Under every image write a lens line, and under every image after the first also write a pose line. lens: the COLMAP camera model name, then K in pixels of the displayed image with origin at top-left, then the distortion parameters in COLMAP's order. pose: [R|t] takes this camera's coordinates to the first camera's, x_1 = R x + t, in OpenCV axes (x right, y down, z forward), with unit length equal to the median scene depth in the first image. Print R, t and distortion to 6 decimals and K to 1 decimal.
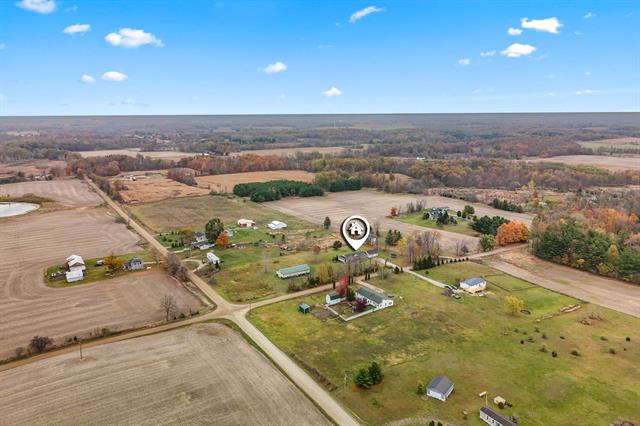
lens RADIAL K [[467.7, 0, 322.3], [0, 467.7, 213.8], [0, 0, 1]] dist [0.094795, -0.087625]
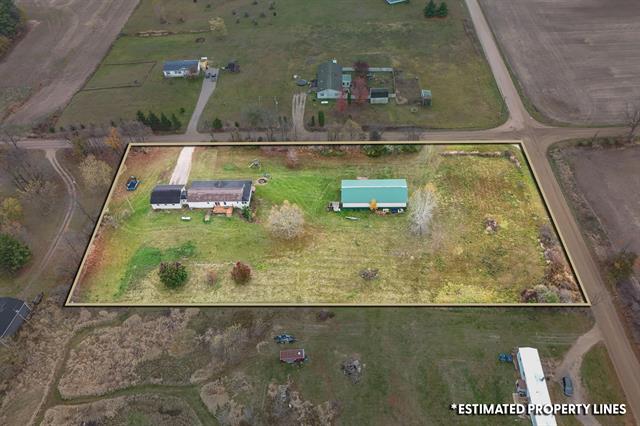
lens RADIAL K [[467.7, 0, 322.3], [0, 467.7, 213.8], [0, 0, 1]] dist [0.094795, -0.087625]
pose [[-0.828862, -0.375400, 0.414805, -0.214002], [0.166567, 0.542230, 0.823554, -0.256996], [-0.534082, 0.751706, -0.386905, 1.165900]]
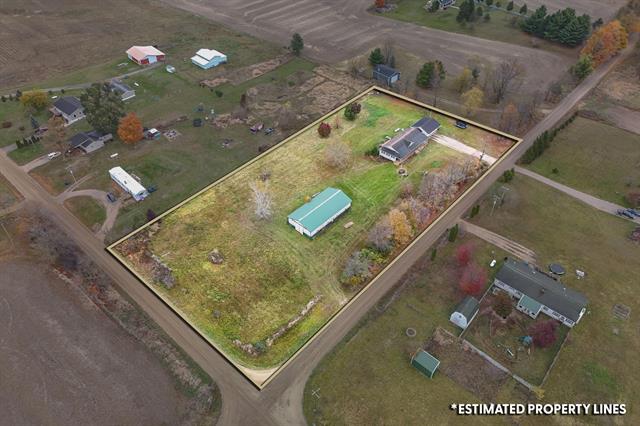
lens RADIAL K [[468.0, 0, 321.7], [0, 468.0, 195.5], [0, 0, 1]] dist [0.091569, -0.084272]
pose [[0.959836, -0.175715, 0.218721, -0.157980], [0.051638, 0.876907, 0.477879, -0.123173], [-0.275769, -0.447391, 0.850760, 0.552874]]
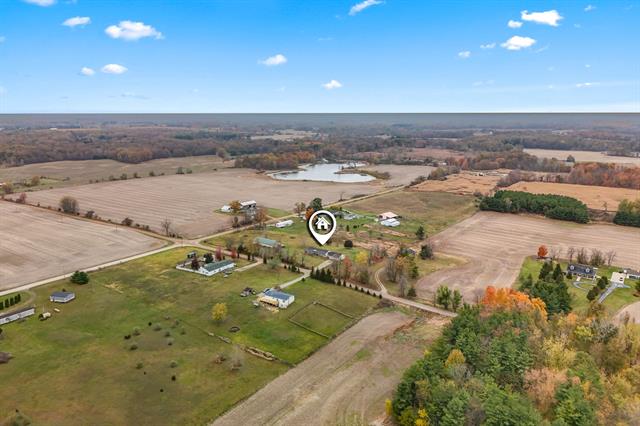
lens RADIAL K [[467.7, 0, 322.3], [0, 467.7, 213.8], [0, 0, 1]] dist [0.094795, -0.087625]
pose [[0.389636, 0.208435, -0.897072, 0.993057], [-0.208742, 0.968690, 0.134410, -0.131120], [0.897001, 0.134886, 0.420946, 0.583003]]
